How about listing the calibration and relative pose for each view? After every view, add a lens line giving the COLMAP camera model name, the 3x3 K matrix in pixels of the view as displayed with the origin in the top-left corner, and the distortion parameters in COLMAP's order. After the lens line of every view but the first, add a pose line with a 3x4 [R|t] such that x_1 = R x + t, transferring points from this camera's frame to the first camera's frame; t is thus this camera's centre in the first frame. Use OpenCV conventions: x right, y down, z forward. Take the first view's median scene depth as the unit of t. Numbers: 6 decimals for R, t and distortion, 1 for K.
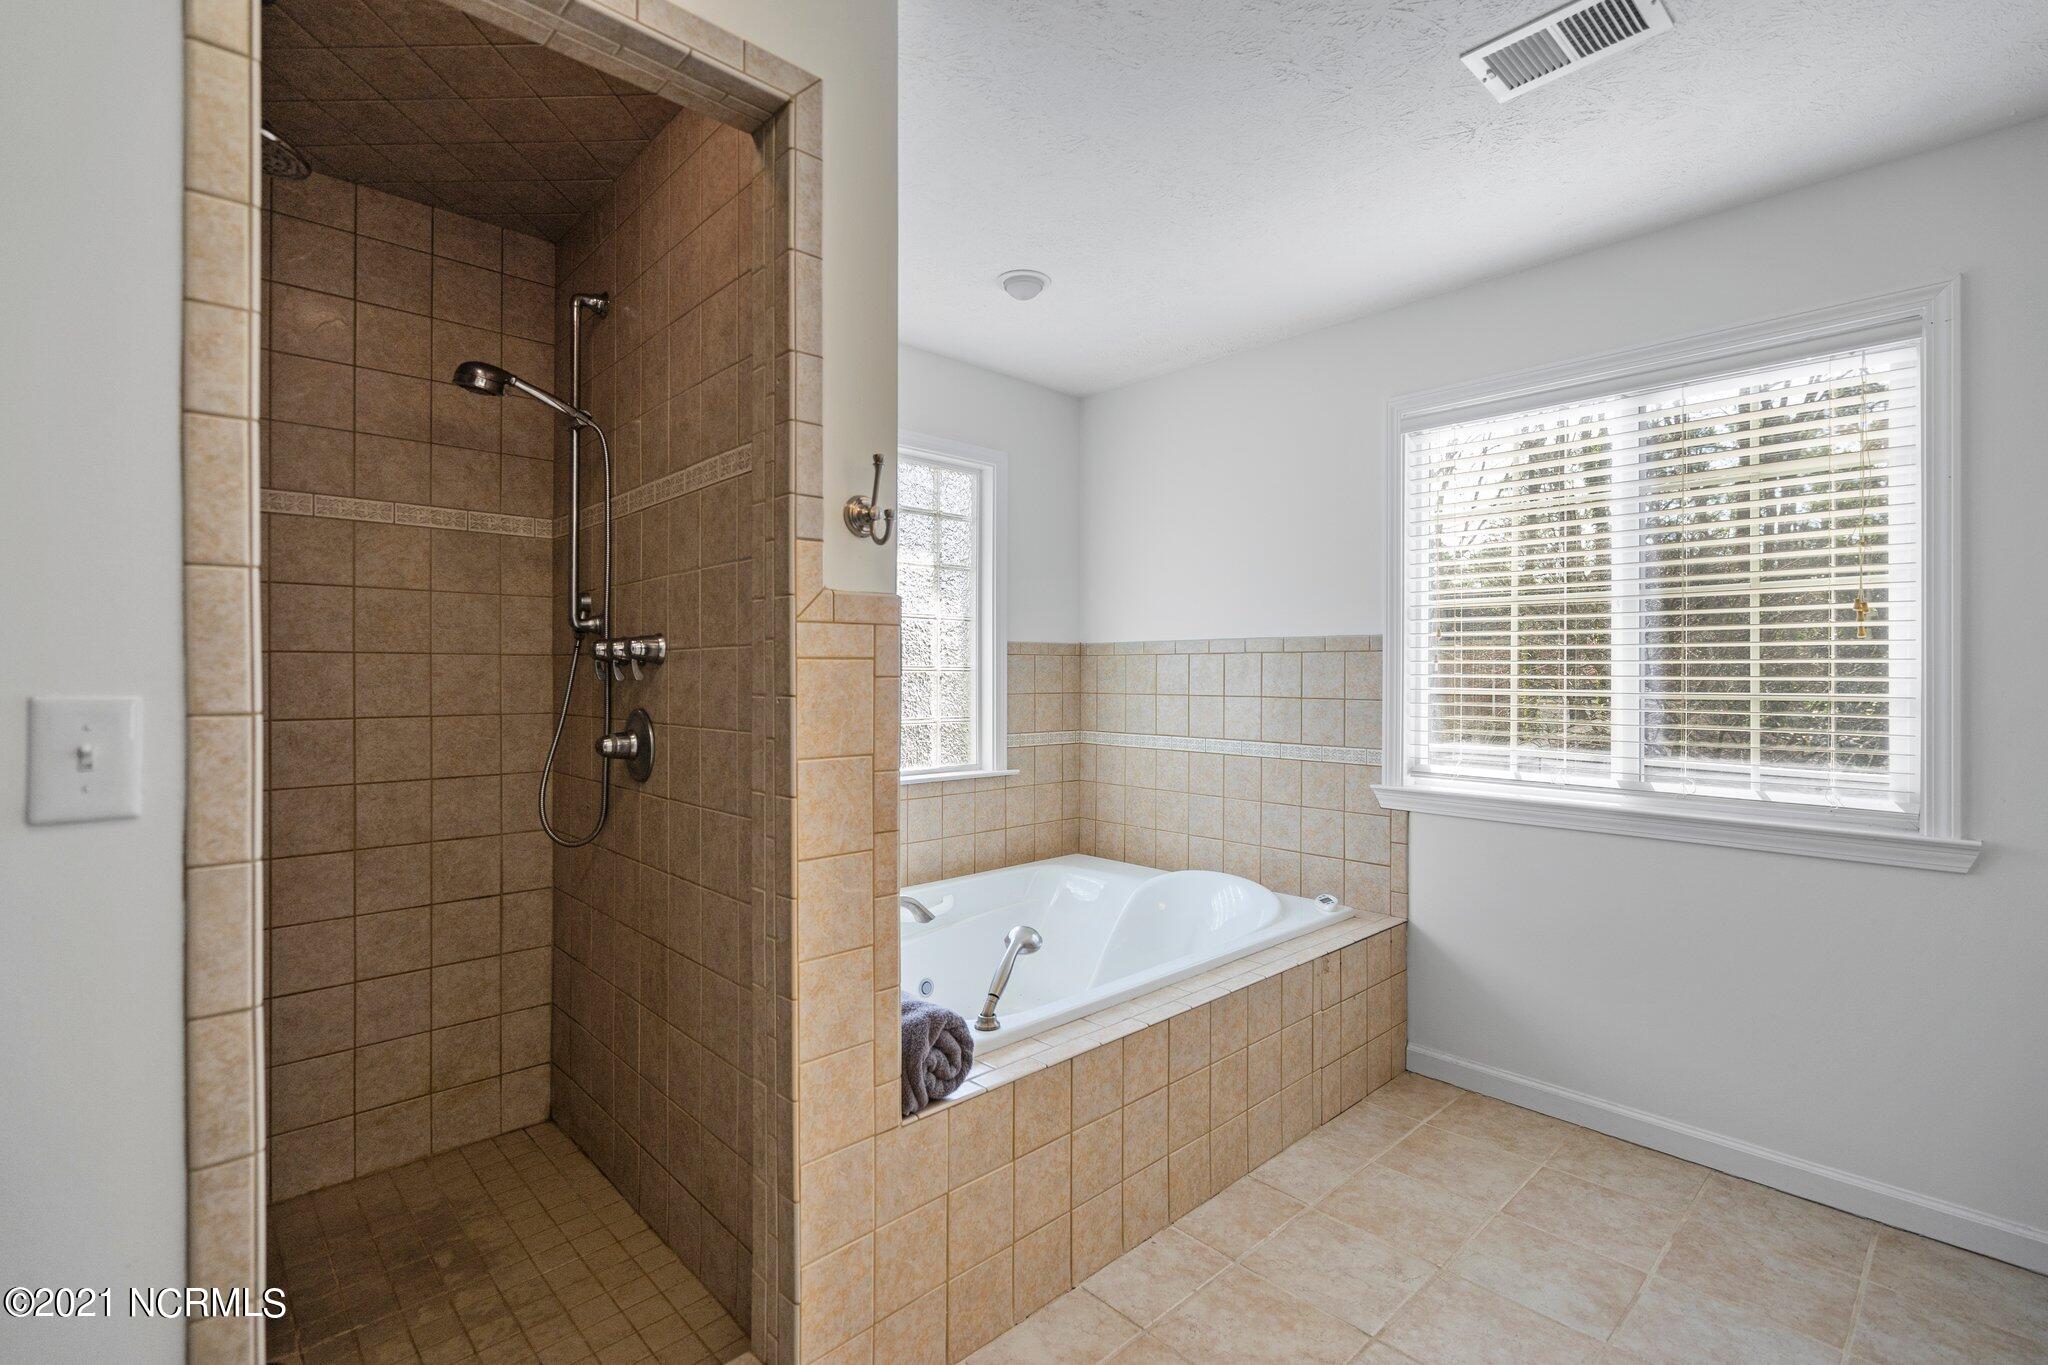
lens RADIAL K [[924.5, 0, 1027.3], [0, 924.5, 674.4], [0, 0, 1]] dist [-0.003110, 0.002048]
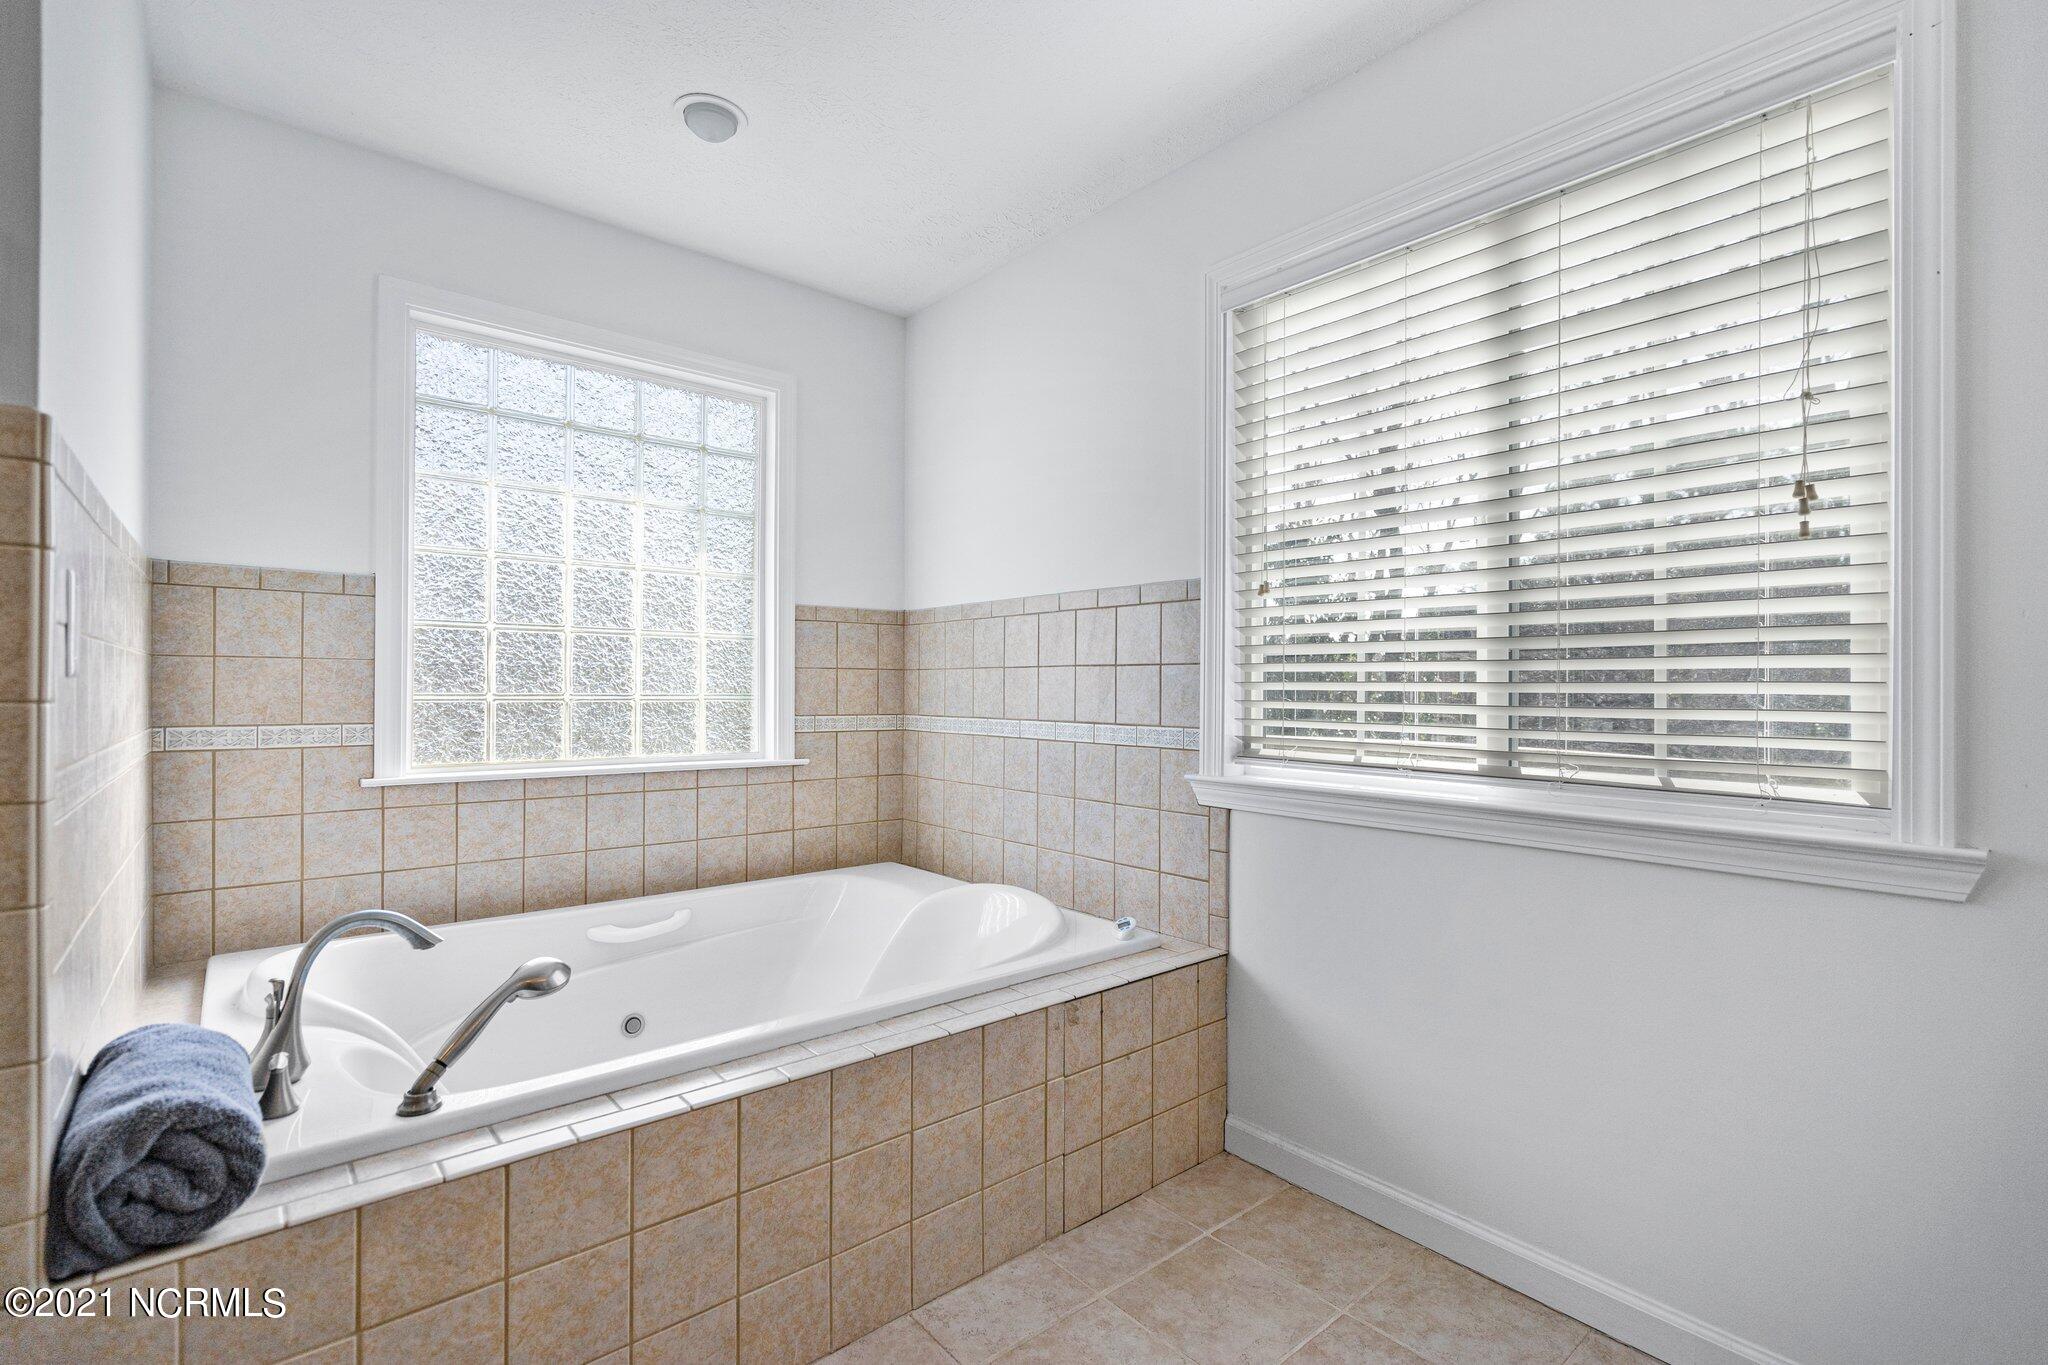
lens RADIAL K [[924.5, 0, 1025.0], [0, 924.5, 685.9], [0, 0, 1]] dist [-0.003110, 0.002048]
pose [[0.998563, 0.001589, -0.053565, 0.320862], [-0.001740, 0.999995, -0.002769, 0.055696], [0.053561, 0.002859, 0.998561, 0.262353]]
